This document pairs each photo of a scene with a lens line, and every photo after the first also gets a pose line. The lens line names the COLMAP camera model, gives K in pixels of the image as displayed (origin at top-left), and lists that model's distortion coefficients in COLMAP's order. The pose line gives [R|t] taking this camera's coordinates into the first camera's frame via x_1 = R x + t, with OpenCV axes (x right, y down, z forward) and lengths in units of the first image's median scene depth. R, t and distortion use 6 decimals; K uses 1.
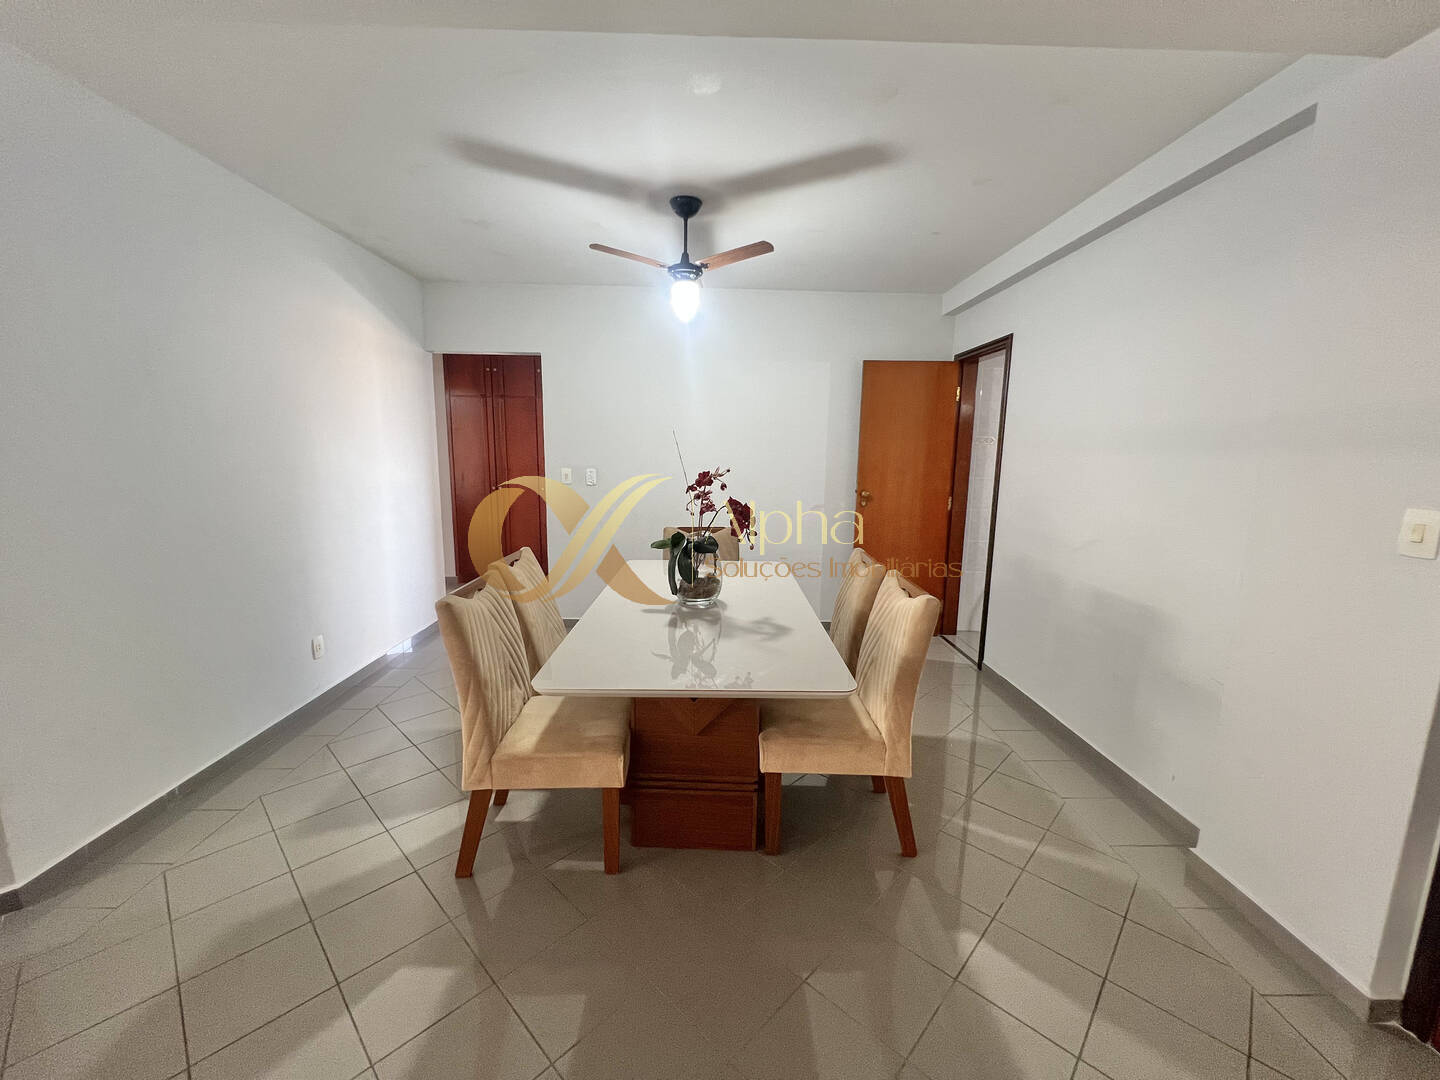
lens RADIAL K [[580.3, 0, 720.3], [0, 580.3, 539.0], [0, 0, 1]] dist [0.001016, -0.000361]
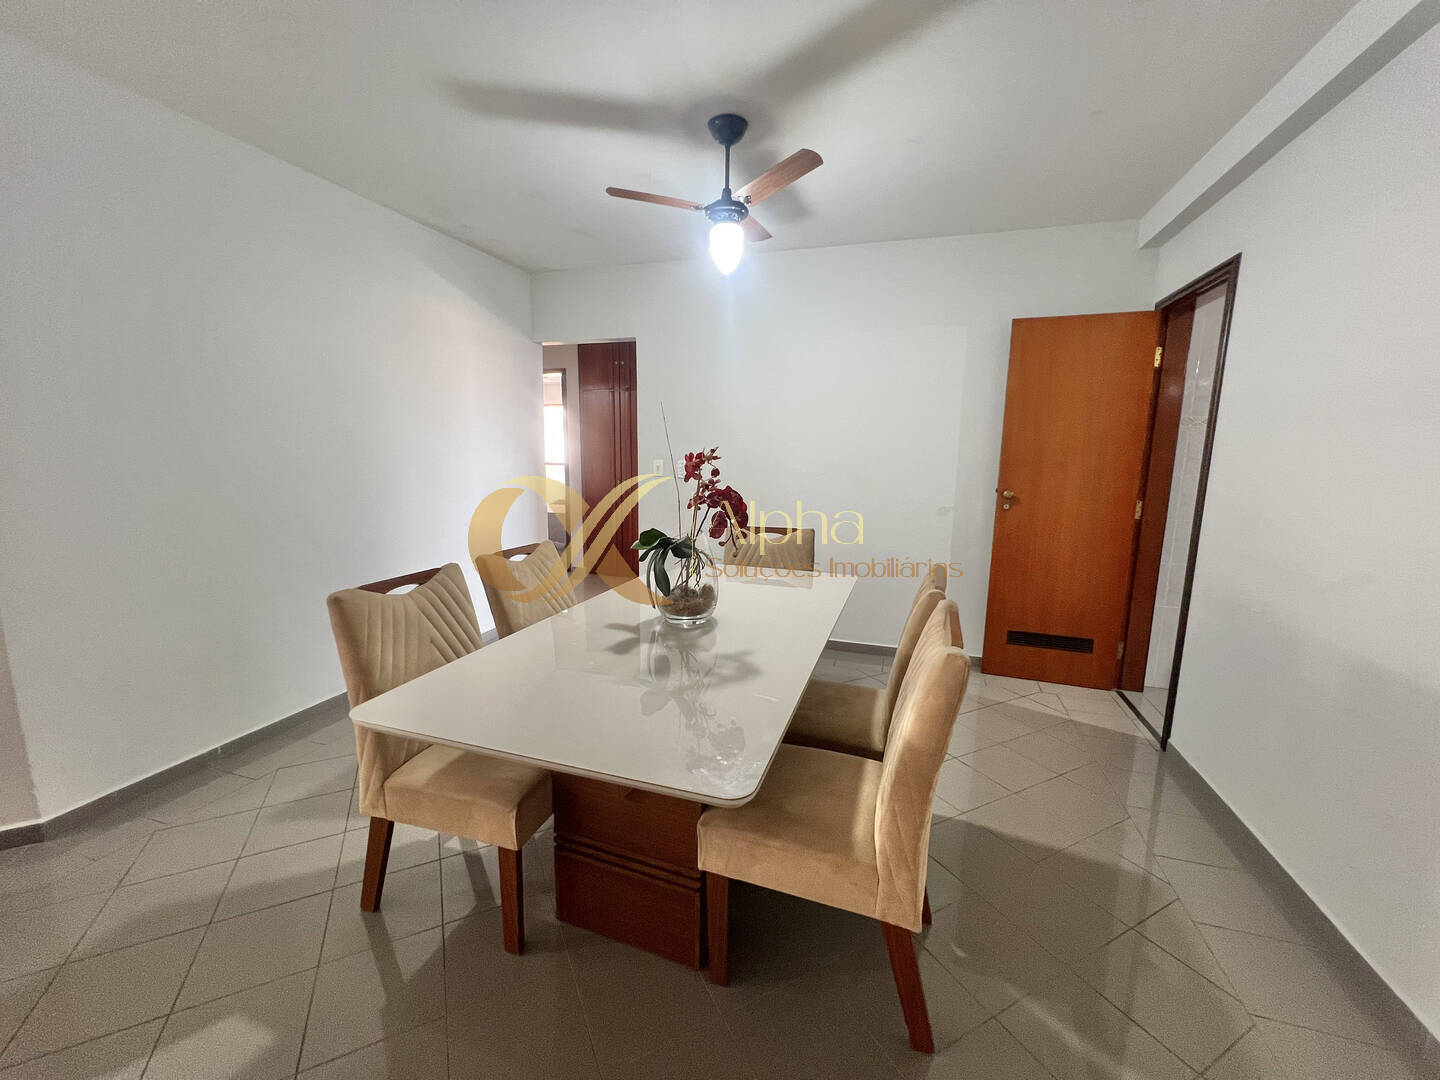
lens RADIAL K [[580.3, 0, 713.7], [0, 580.3, 541.0], [0, 0, 1]] dist [0.001016, -0.000361]
pose [[0.943958, 0.049192, -0.326379, 0.215198], [-0.048752, 0.998765, 0.009533, -0.006519], [0.326445, 0.006913, 0.945191, 0.233040]]
